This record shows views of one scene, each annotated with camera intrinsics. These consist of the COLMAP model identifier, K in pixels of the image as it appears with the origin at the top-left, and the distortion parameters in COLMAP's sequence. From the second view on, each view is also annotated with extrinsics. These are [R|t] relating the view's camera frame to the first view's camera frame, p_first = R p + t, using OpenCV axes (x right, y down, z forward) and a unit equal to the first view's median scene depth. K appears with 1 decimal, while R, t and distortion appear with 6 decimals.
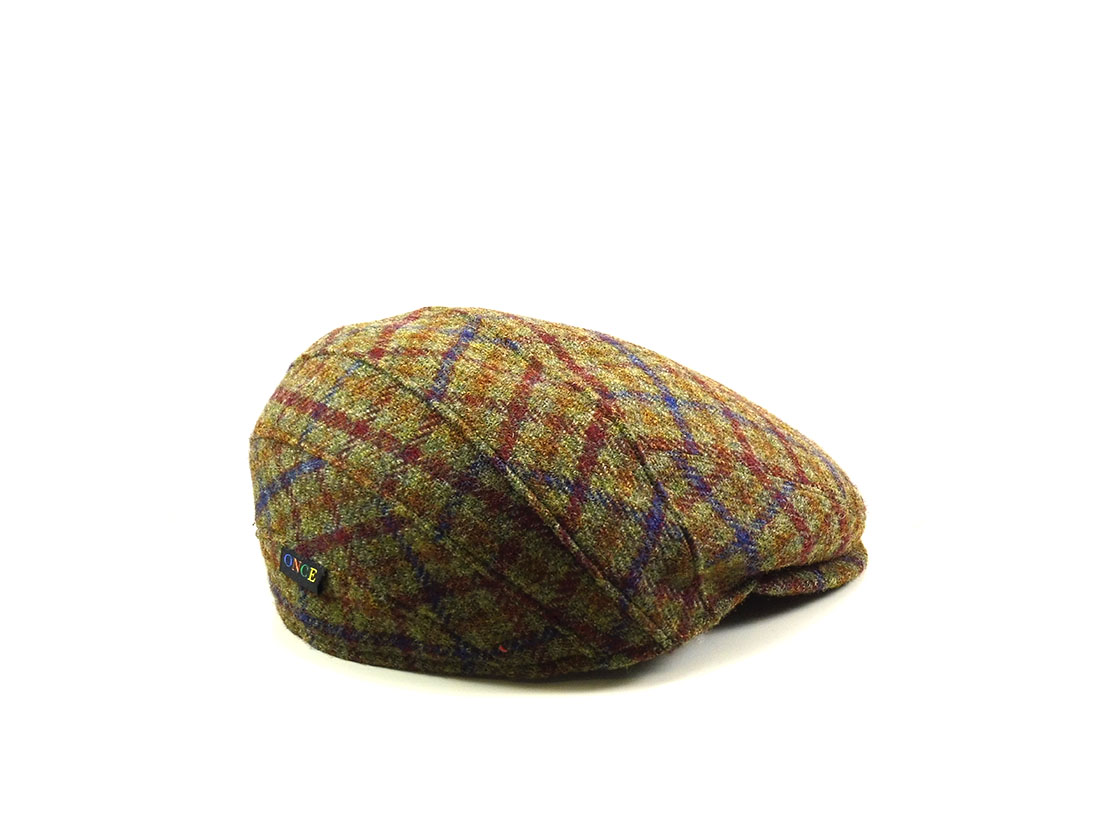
lens RADIAL K [[2356.4, 0, 550.0], [0, 2356.4, 412.5], [0, 0, 1]] dist [0.010910, -0.282479]
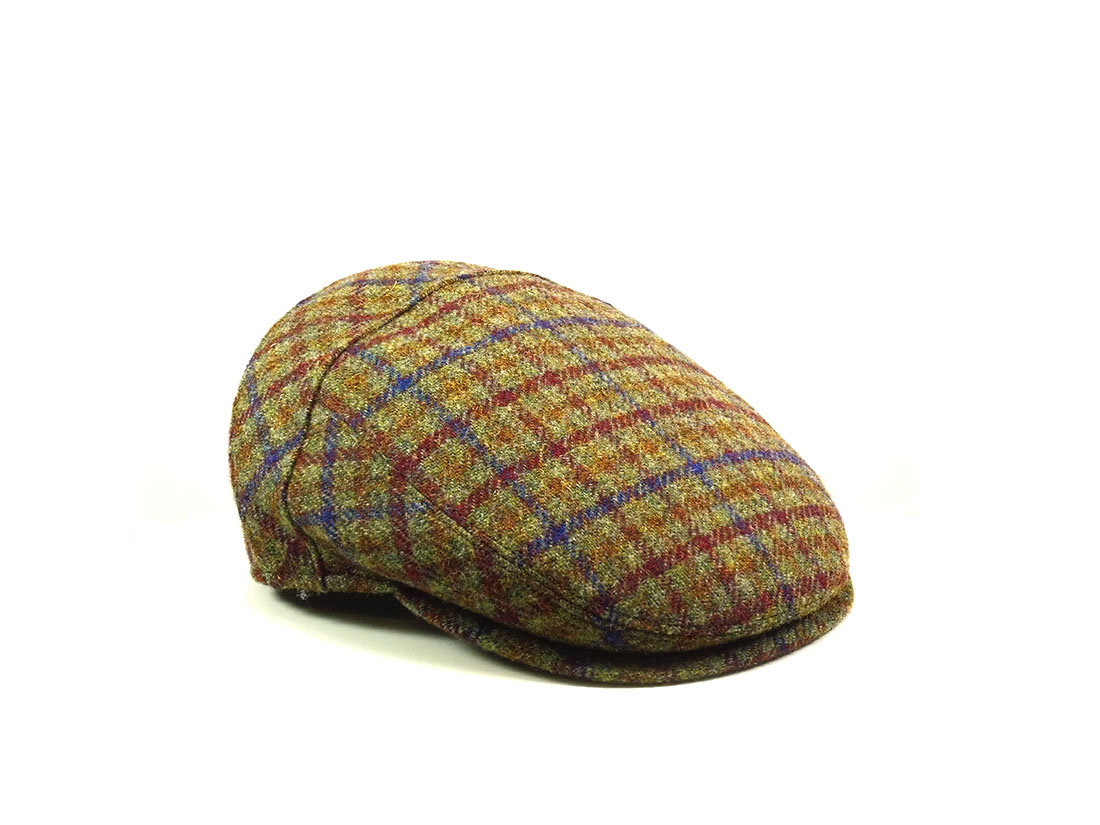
lens RADIAL K [[2356.4, 0, 550.0], [0, 2356.4, 412.5], [0, 0, 1]] dist [0.010910, -0.282479]
pose [[0.191470, 0.286604, -0.938721, 1.058195], [-0.305528, 0.926302, 0.220494, -0.245236], [0.932733, 0.244588, 0.264925, 0.823566]]
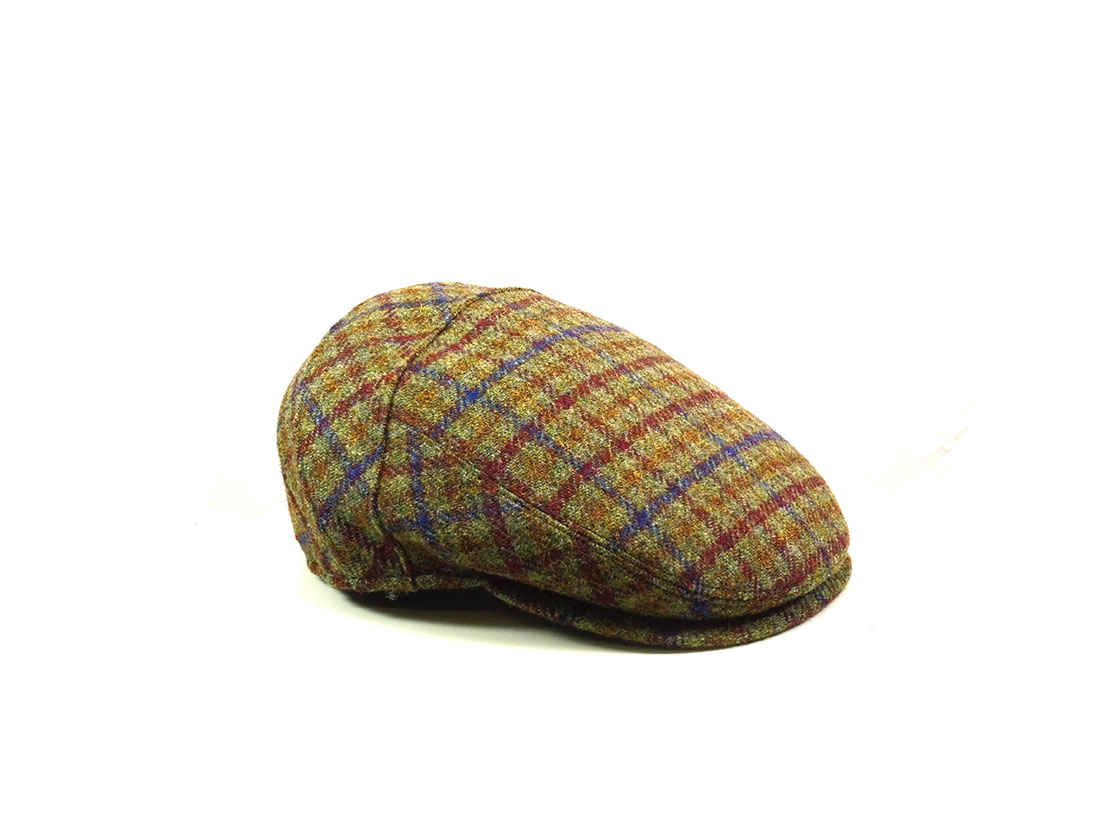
lens RADIAL K [[2356.4, 0, 550.0], [0, 2356.4, 412.5], [0, 0, 1]] dist [0.010910, -0.282479]
pose [[0.412484, 0.270358, -0.869922, 1.075753], [-0.279217, 0.946504, 0.161764, -0.194470], [0.867119, 0.176172, 0.465906, 0.534991]]
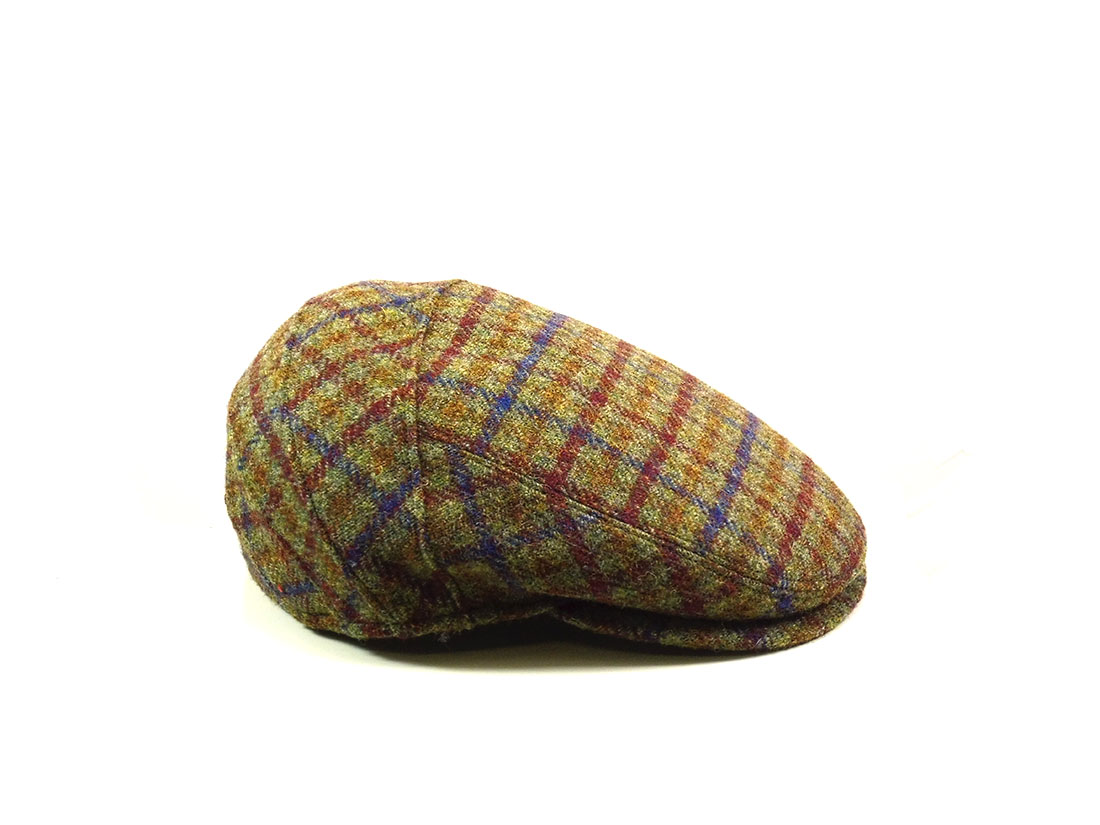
lens RADIAL K [[2356.4, 0, 550.0], [0, 2356.4, 412.5], [0, 0, 1]] dist [0.010910, -0.282479]
pose [[0.707192, 0.210765, -0.674875, 0.762818], [-0.216526, 0.973232, 0.077048, -0.084171], [0.673049, 0.091641, 0.733898, 0.297091]]
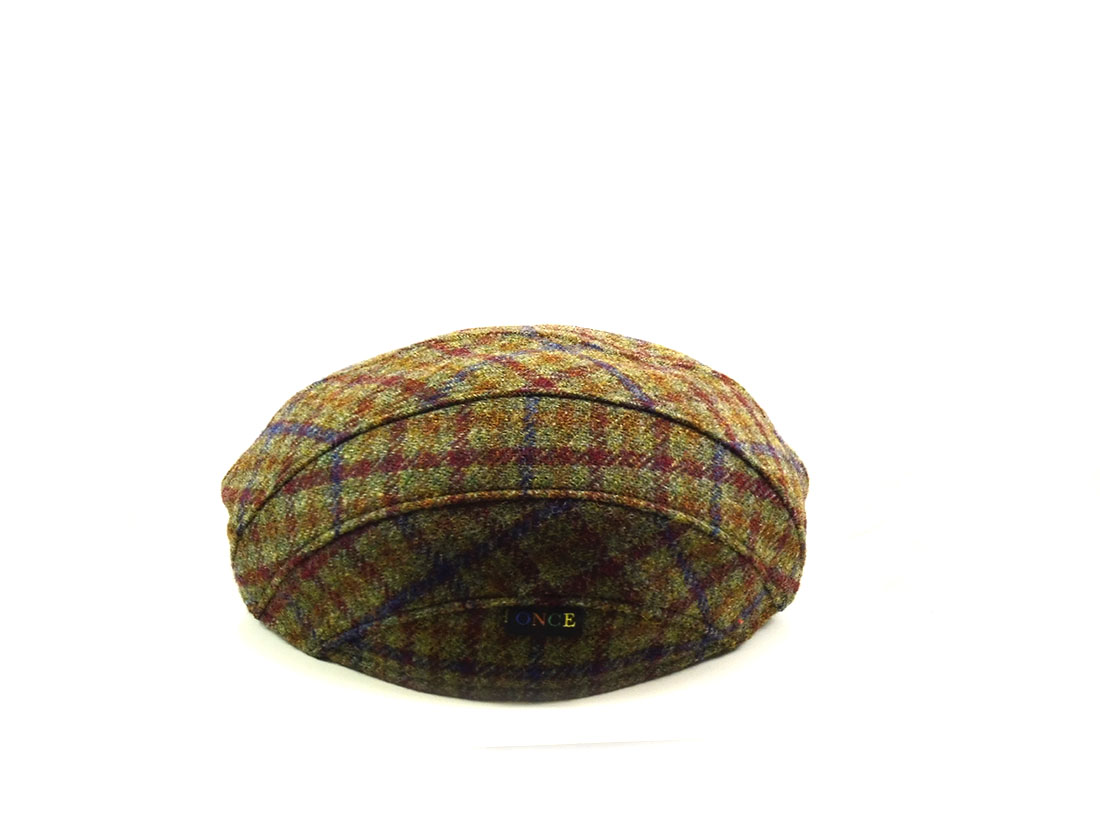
lens RADIAL K [[2356.4, 0, 550.0], [0, 2356.4, 412.5], [0, 0, 1]] dist [0.010910, -0.282479]
pose [[0.563247, -0.243793, 0.789505, -0.866852], [0.227220, 0.964345, 0.135679, -0.148972], [-0.794433, 0.102970, 0.598559, 0.433383]]
